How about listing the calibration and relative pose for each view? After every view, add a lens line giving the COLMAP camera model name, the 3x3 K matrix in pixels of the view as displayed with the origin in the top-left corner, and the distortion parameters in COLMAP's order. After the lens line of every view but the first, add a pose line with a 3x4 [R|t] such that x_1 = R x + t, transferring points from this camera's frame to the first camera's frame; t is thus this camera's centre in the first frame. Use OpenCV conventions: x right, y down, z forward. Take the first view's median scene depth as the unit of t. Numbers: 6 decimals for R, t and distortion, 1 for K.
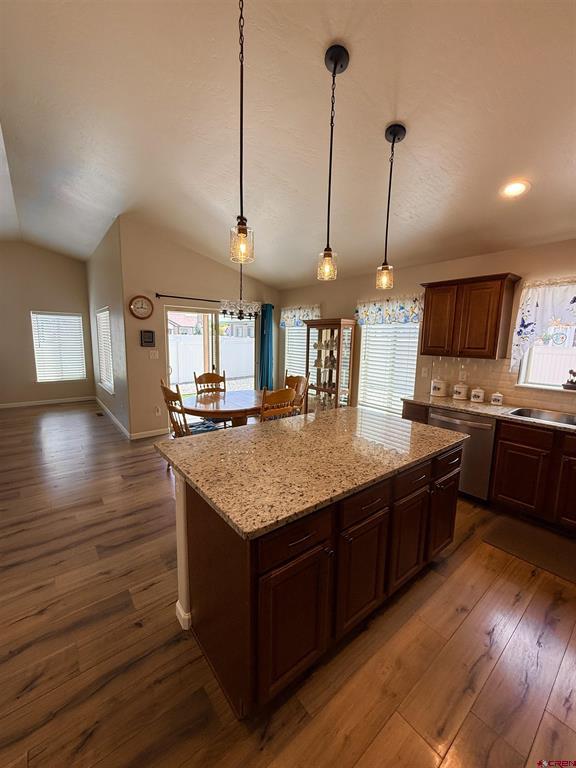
lens RADIAL K [[307.9, 0, 285.9], [0, 307.9, 377.2], [0, 0, 1]] dist [0.000349, 0.000894]
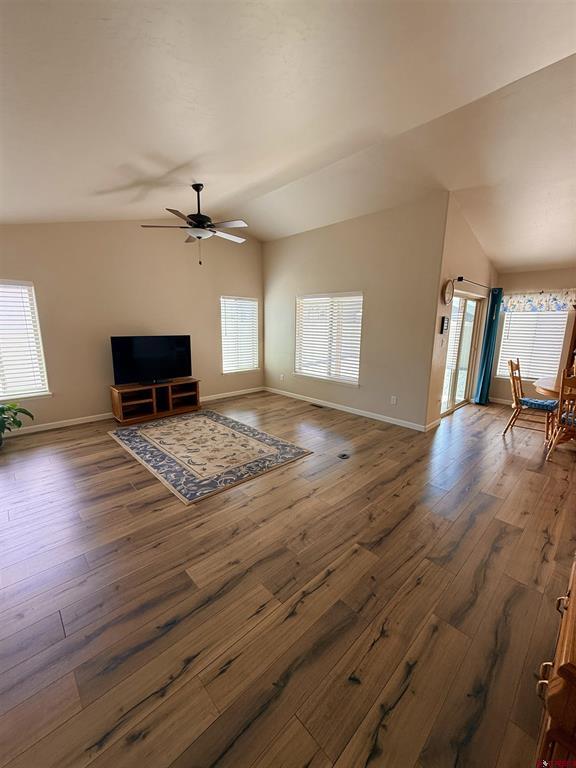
lens RADIAL K [[307.9, 0, 287.9], [0, 307.9, 387.6], [0, 0, 1]] dist [0.000349, 0.000894]
pose [[0.996511, -0.023300, 0.080138, -1.317983], [0.016656, 0.996443, 0.082610, -0.027815], [-0.081778, -0.080987, 0.993355, 0.113331]]
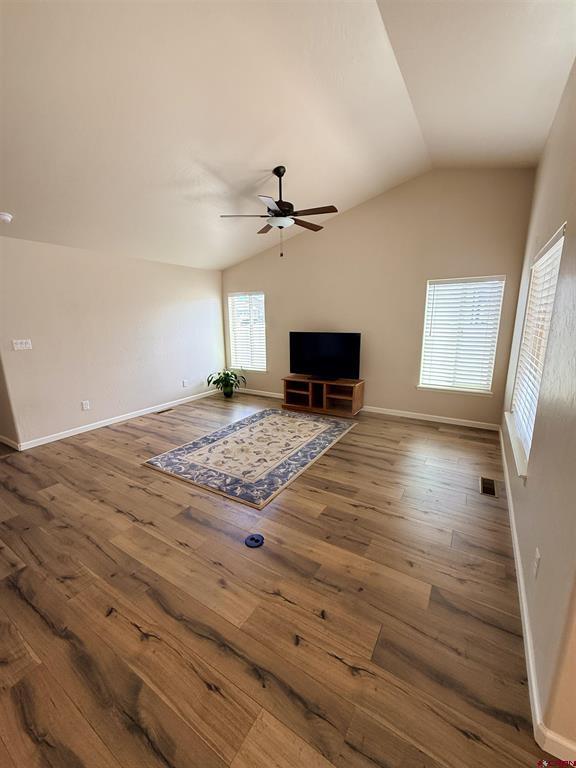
lens RADIAL K [[307.9, 0, 288.3], [0, 307.9, 387.5], [0, 0, 1]] dist [0.000349, 0.000894]
pose [[0.331995, 0.190834, -0.923776, -0.516457], [-0.105006, 0.980712, 0.164858, -0.124208], [0.937418, 0.042270, 0.345630, 0.939548]]
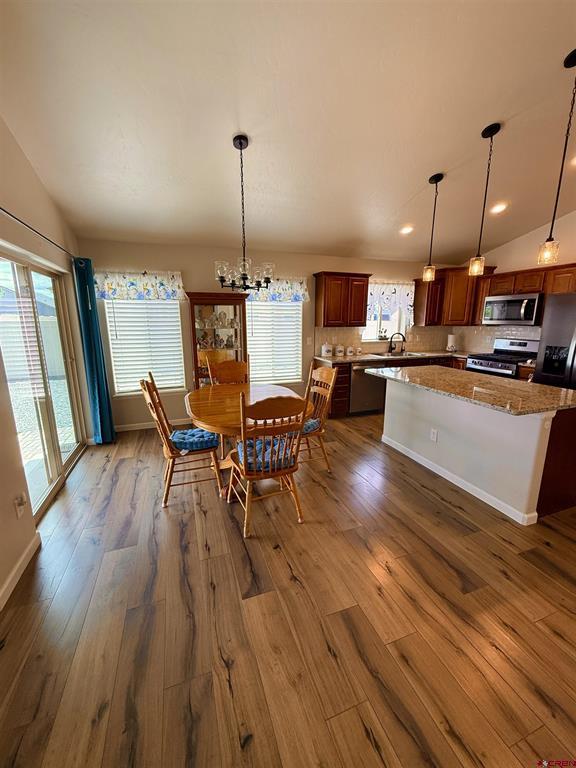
lens RADIAL K [[307.9, 0, 287.8], [0, 307.9, 378.8], [0, 0, 1]] dist [0.000349, 0.000894]
pose [[0.320322, -0.200964, 0.925747, -0.876125], [0.128345, 0.977435, 0.167776, -0.098366], [-0.938574, 0.065072, 0.338886, 0.722801]]
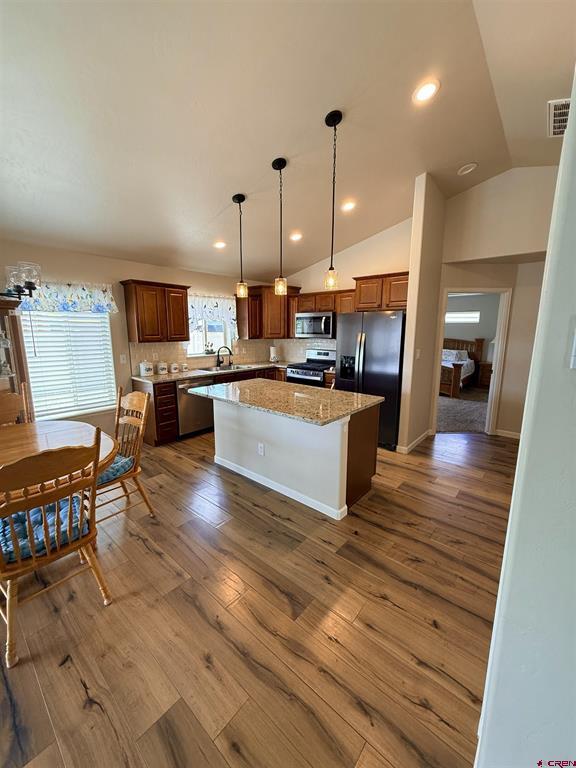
lens RADIAL K [[307.9, 0, 290.4], [0, 307.9, 374.9], [0, 0, 1]] dist [0.000349, 0.000894]
pose [[-0.193949, -0.164863, 0.967060, -0.797716], [0.122194, 0.974041, 0.190559, -0.106649], [-0.973372, 0.155128, -0.168769, 0.675186]]
